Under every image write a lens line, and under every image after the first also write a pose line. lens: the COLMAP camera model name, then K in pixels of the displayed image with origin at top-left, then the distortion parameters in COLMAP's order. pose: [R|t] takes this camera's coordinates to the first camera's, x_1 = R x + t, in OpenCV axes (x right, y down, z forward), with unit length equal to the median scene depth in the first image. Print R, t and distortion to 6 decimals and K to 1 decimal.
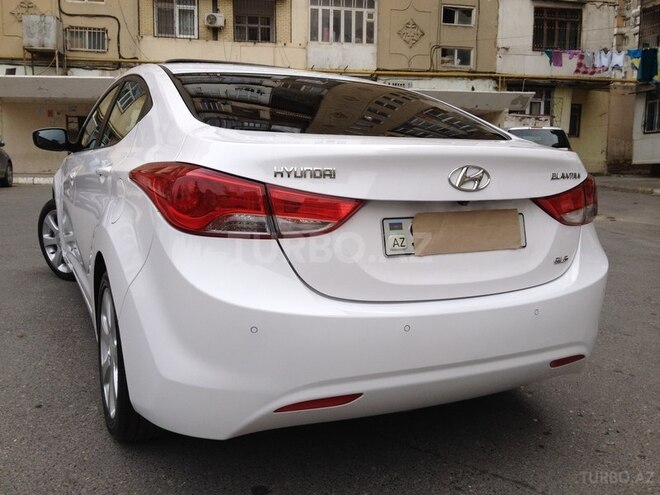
lens RADIAL K [[633.7, 0, 331.4], [0, 633.7, 243.5], [0, 0, 1]] dist [0.005026, 0.000000]
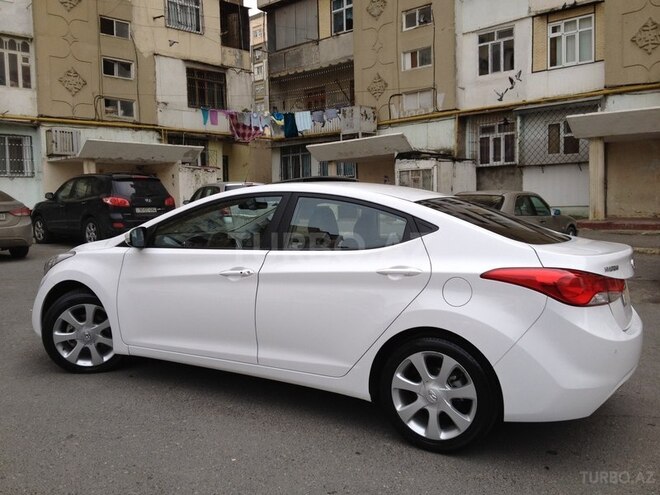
lens RADIAL K [[633.7, 0, 332.9], [0, 633.7, 247.3], [0, 0, 1]] dist [0.005026, 0.000000]
pose [[0.804582, -0.065432, 0.590226, -0.147837], [0.096768, 0.995073, -0.021599, -0.017007], [-0.585905, 0.074493, 0.806949, -0.006820]]
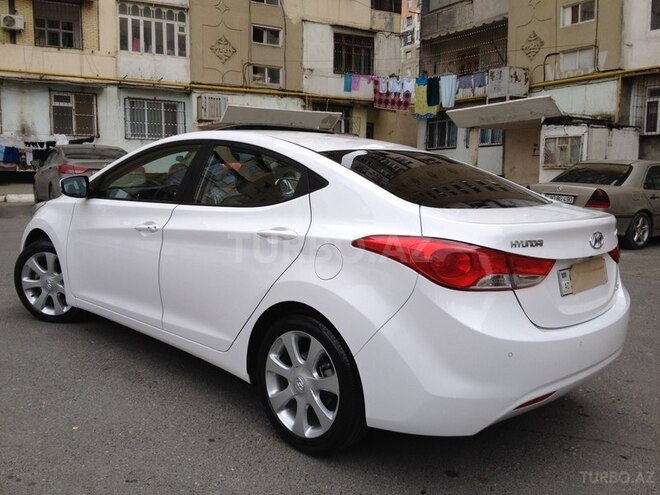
lens RADIAL K [[633.7, 0, 330.8], [0, 633.7, 246.0], [0, 0, 1]] dist [0.005026, 0.000000]
pose [[0.938863, -0.040275, 0.341927, -0.075185], [0.042006, 0.999115, 0.002344, -0.009963], [-0.341719, 0.012162, 0.939723, -0.017000]]
